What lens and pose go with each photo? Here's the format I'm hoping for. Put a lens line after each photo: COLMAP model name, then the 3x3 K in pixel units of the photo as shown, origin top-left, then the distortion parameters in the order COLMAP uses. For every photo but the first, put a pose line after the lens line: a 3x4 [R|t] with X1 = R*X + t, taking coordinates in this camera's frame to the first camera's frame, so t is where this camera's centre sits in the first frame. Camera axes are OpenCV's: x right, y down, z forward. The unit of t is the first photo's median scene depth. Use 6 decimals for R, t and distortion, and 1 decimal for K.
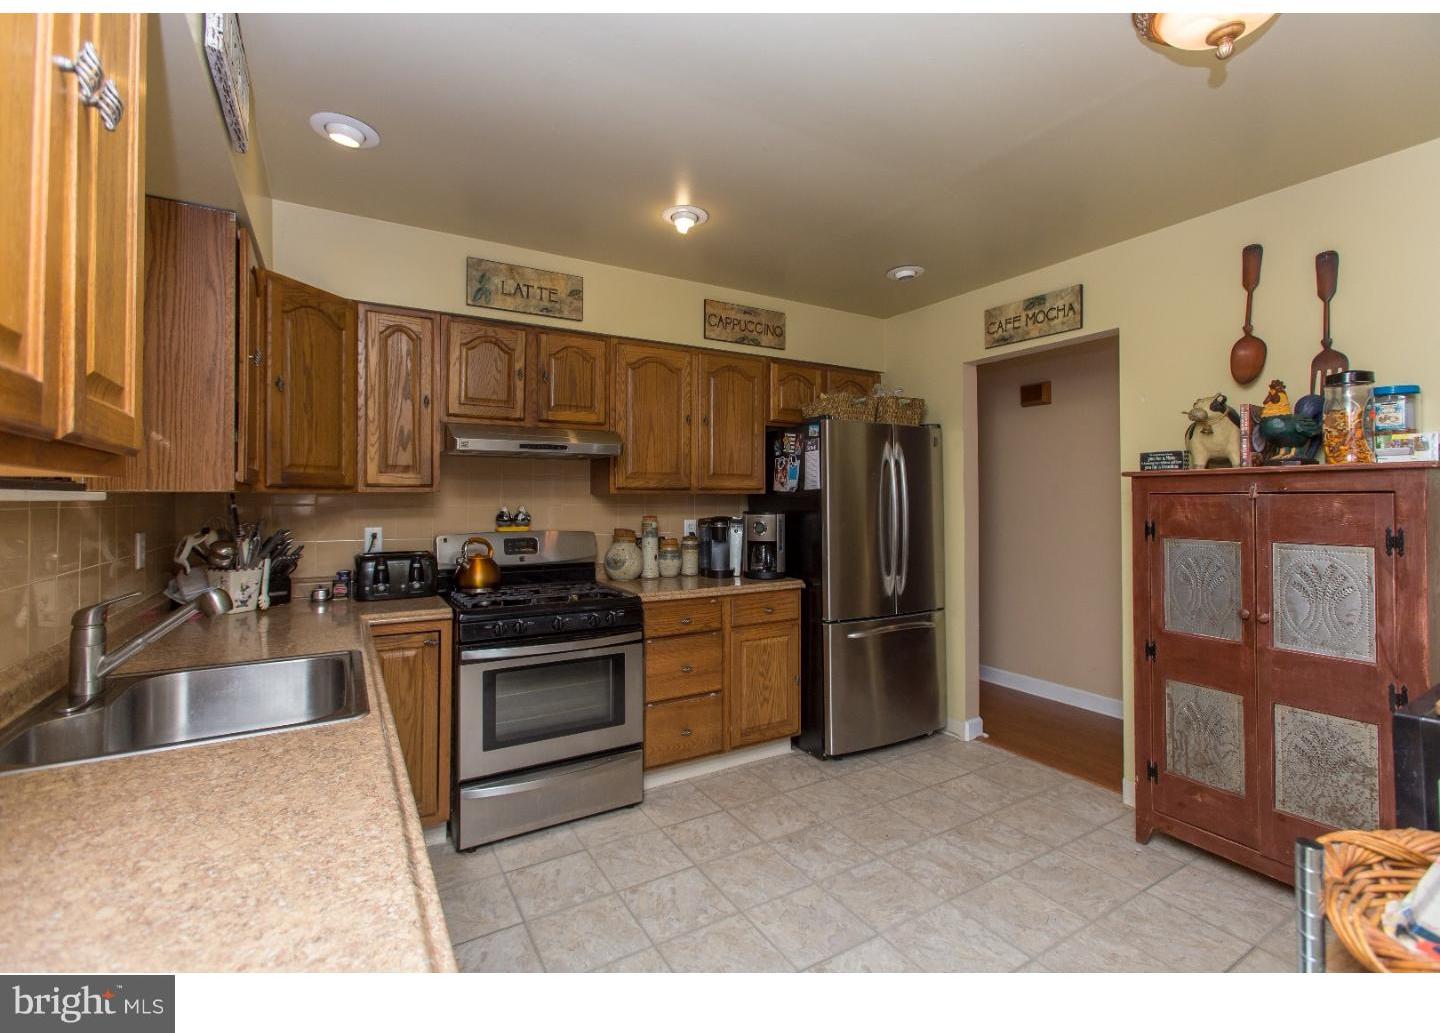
lens RADIAL K [[644.2, 0, 729.1], [0, 644.2, 494.7], [0, 0, 1]] dist [-0.017541, 0.000487]
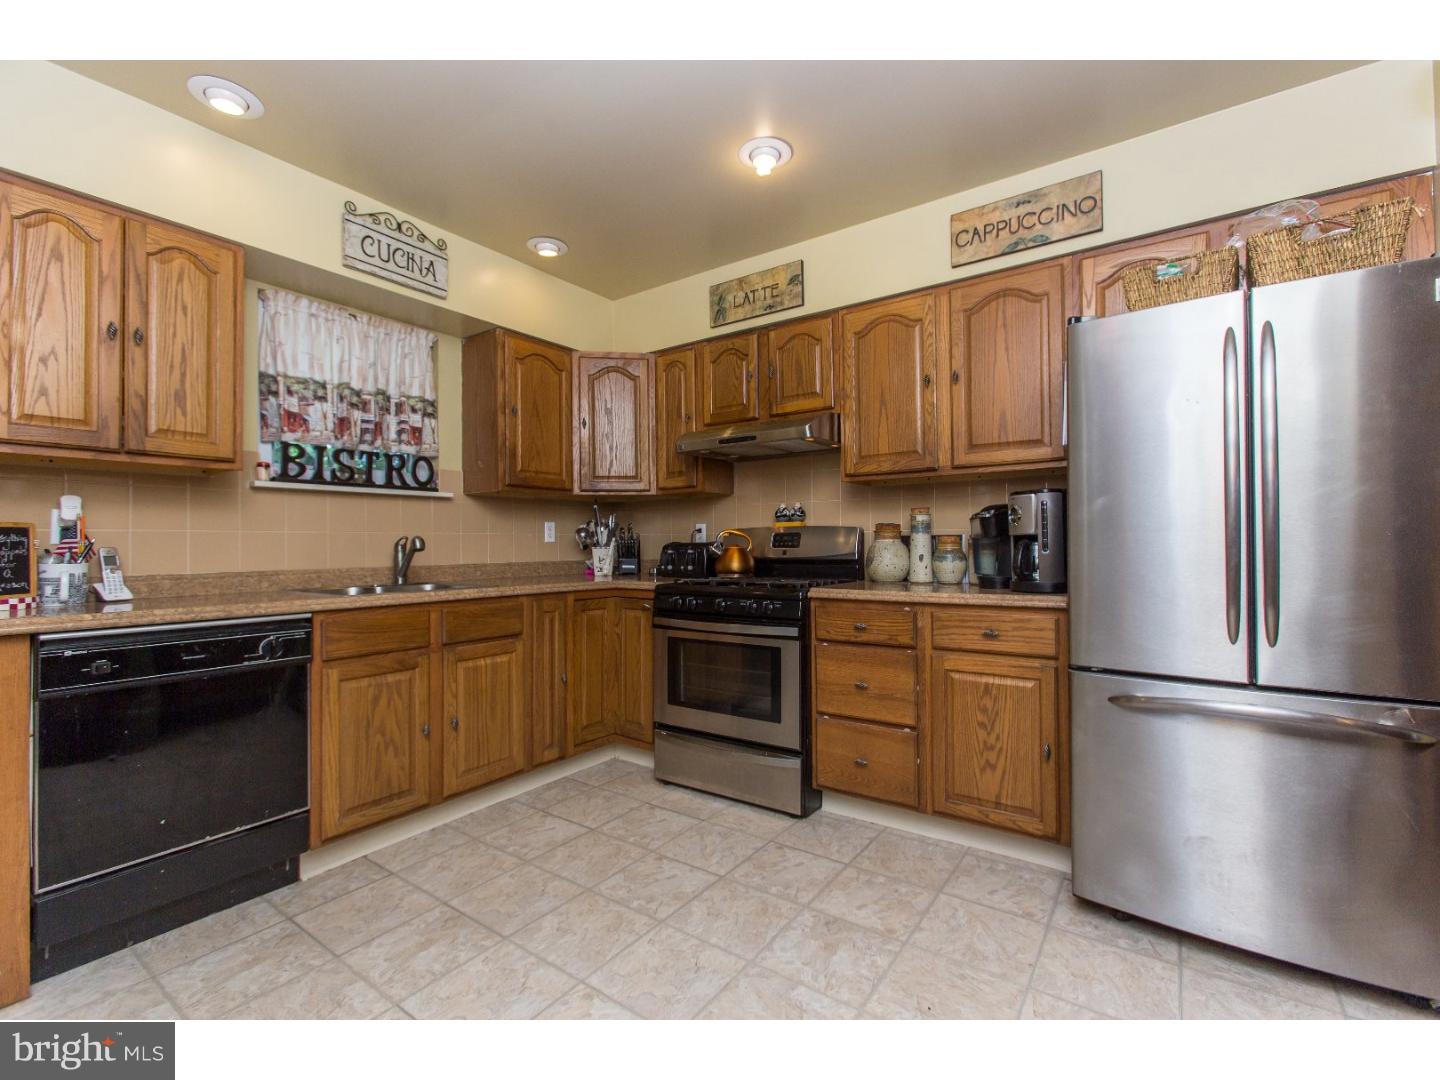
lens RADIAL K [[646.0, 0, 718.6], [0, 646.0, 537.8], [0, 0, 1]] dist [-0.003245, 0.000172]
pose [[0.393188, -0.009504, -0.919409, 0.621991], [0.014302, 0.999889, -0.004220, 0.083270], [0.919347, -0.011490, 0.393280, 0.507930]]
